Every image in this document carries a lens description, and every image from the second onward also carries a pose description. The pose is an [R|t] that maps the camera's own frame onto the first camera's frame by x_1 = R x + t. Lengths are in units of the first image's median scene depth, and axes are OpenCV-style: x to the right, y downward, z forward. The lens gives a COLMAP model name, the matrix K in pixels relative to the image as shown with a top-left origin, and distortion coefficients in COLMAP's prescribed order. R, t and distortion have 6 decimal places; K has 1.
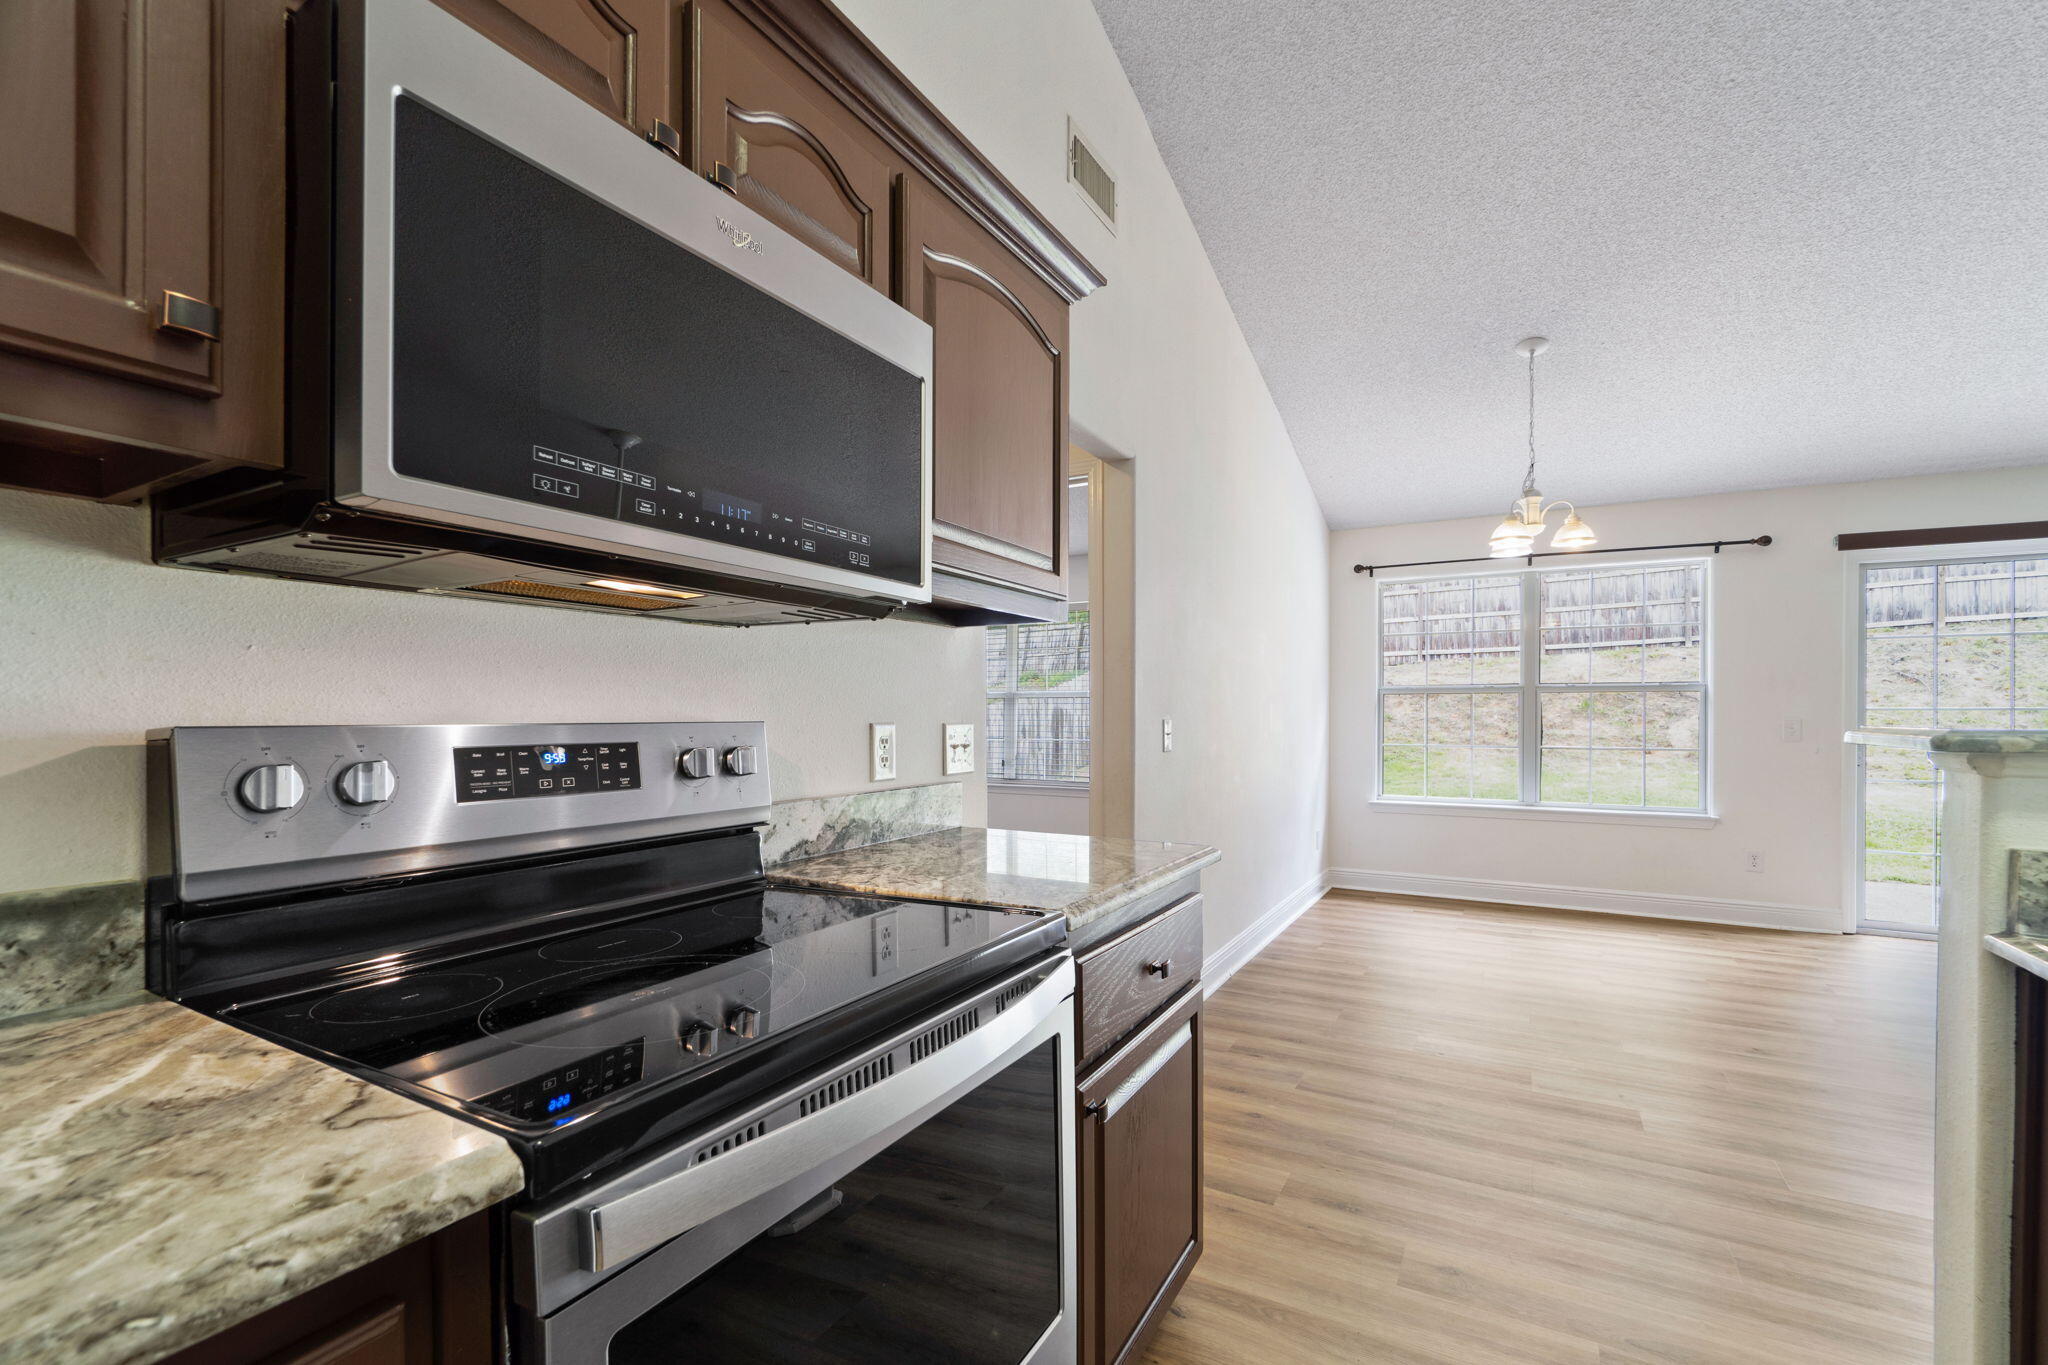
lens RADIAL K [[889.2, 0, 1009.2], [0, 889.2, 713.9], [0, 0, 1]] dist [-0.004803, 0.000530]
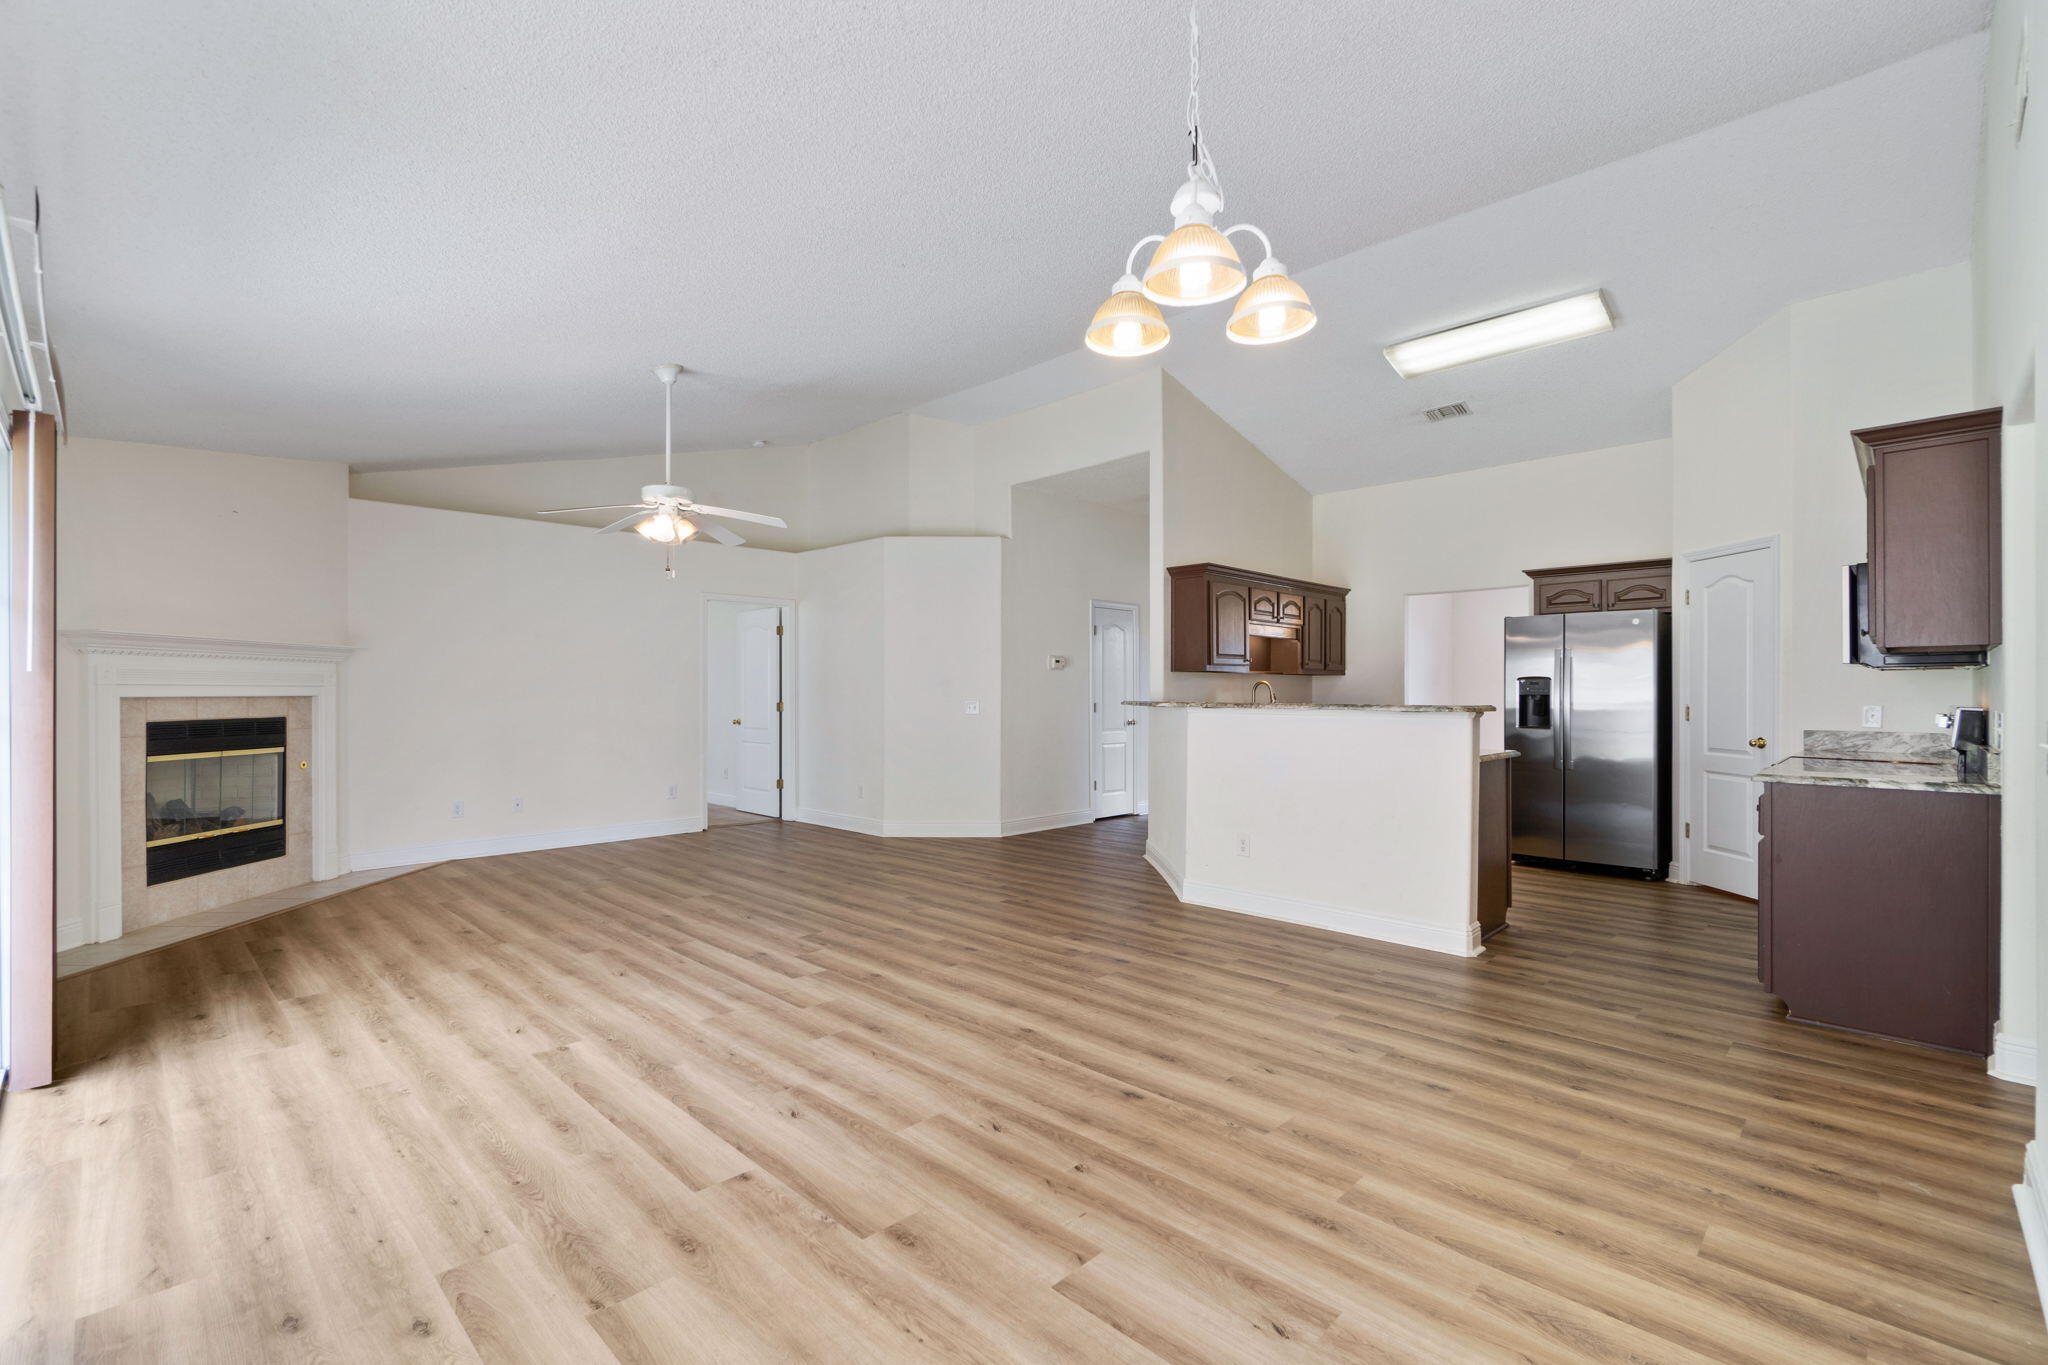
lens RADIAL K [[889.2, 0, 1022.6], [0, 889.2, 693.7], [0, 0, 1]] dist [-0.004803, 0.000530]
pose [[-0.968493, -0.001743, 0.249037, 2.012164], [-0.000790, 0.999992, 0.003927, -0.045931], [-0.249041, 0.003607, -0.968486, 5.089777]]
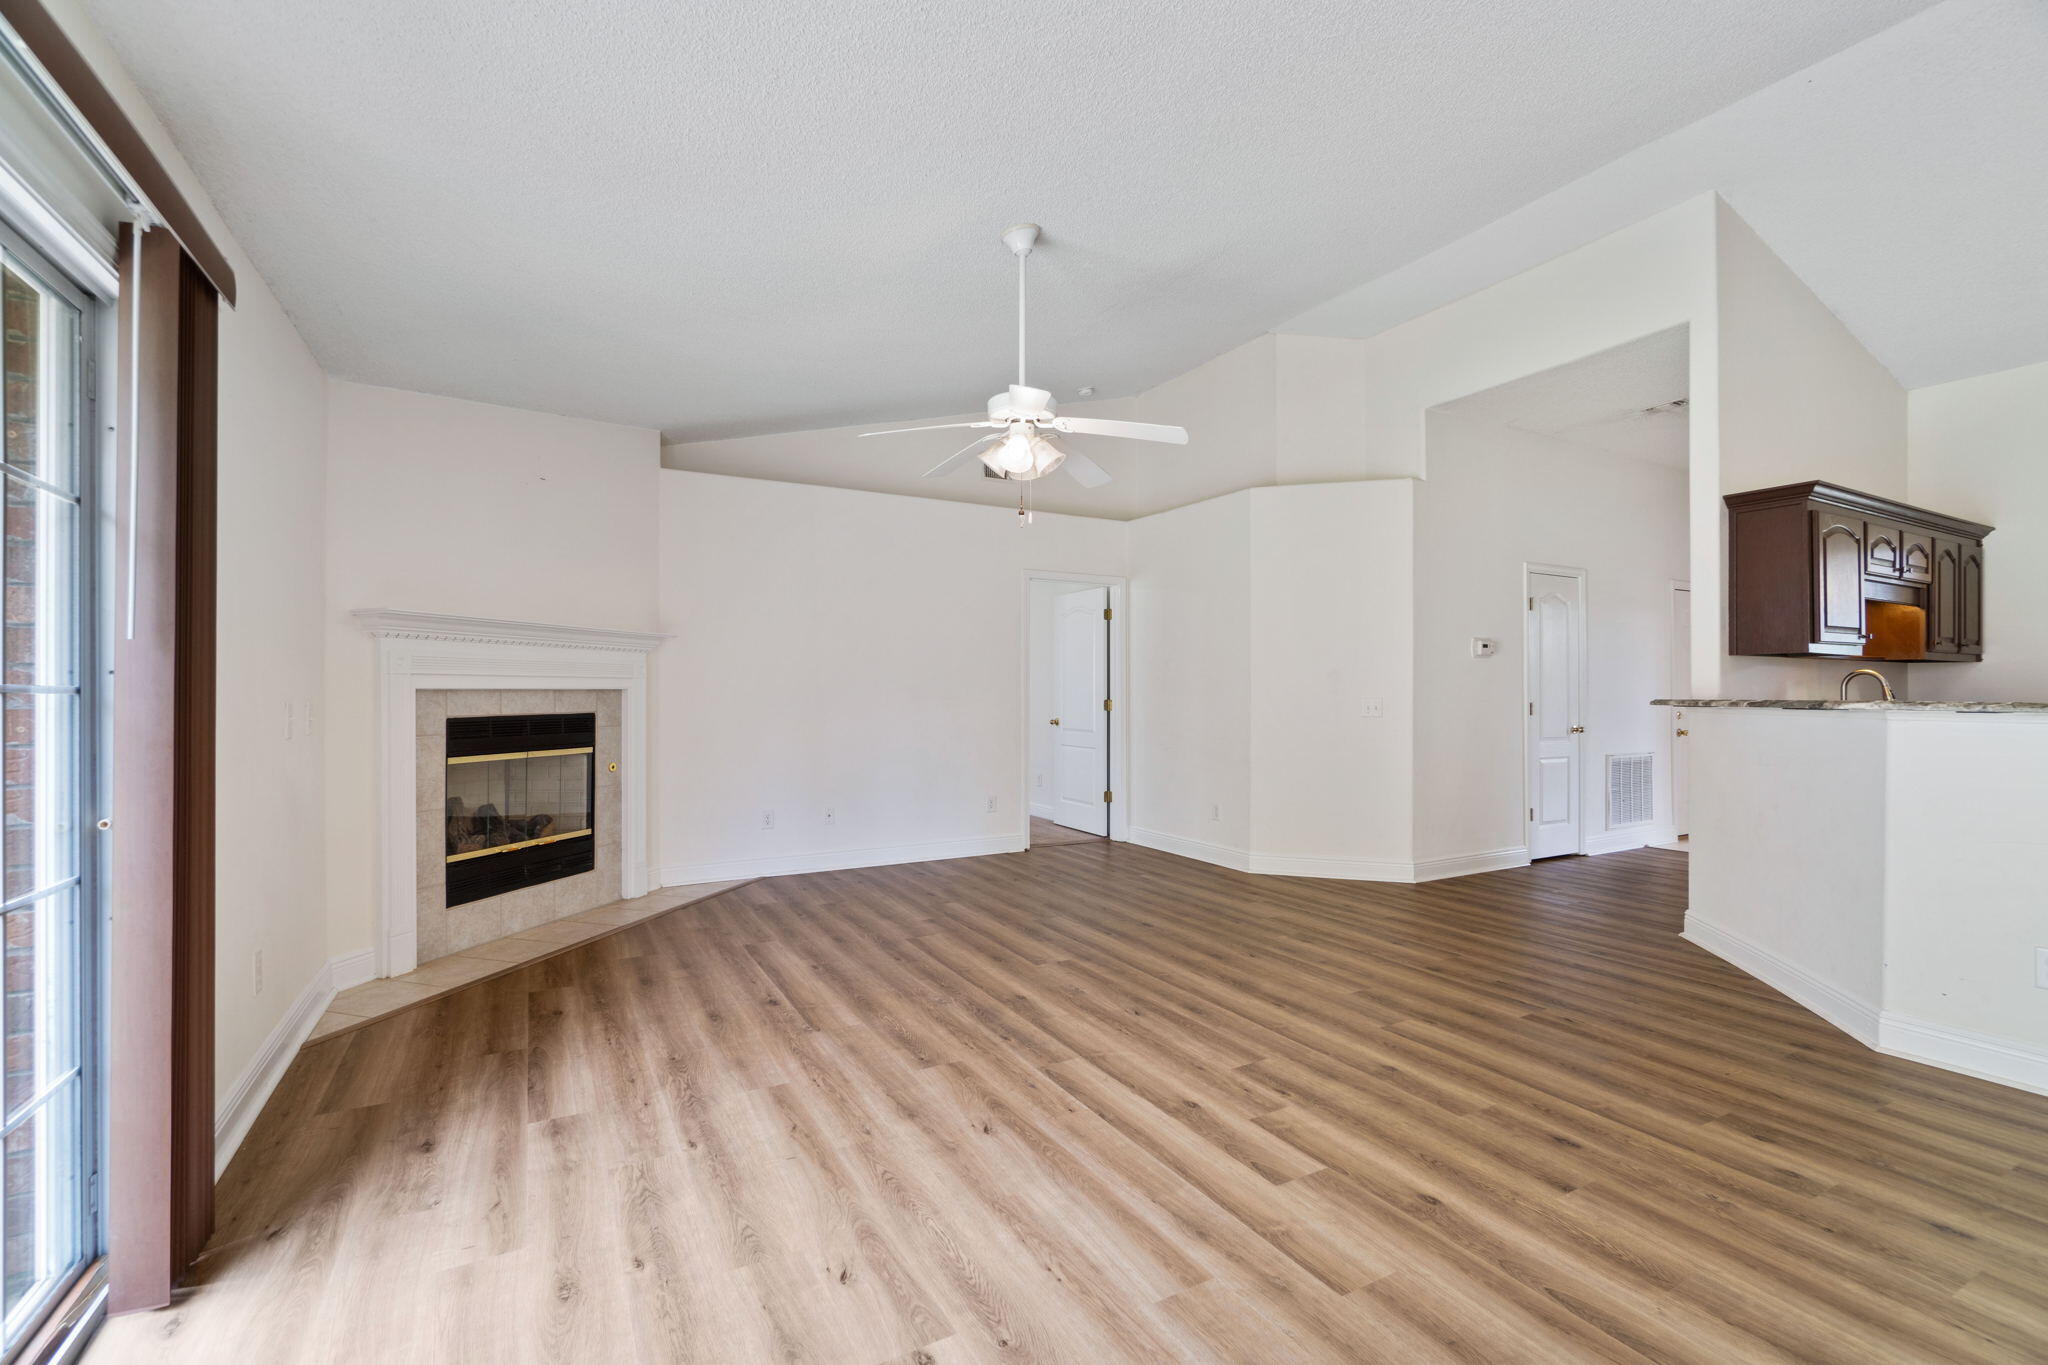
lens RADIAL K [[889.2, 0, 1027.0], [0, 889.2, 679.8], [0, 0, 1]] dist [-0.004803, 0.000530]
pose [[-0.856076, 0.003263, 0.516839, 3.152844], [-0.002317, 0.999946, -0.010151, -0.013076], [-0.516844, -0.009888, -0.856022, 3.968118]]
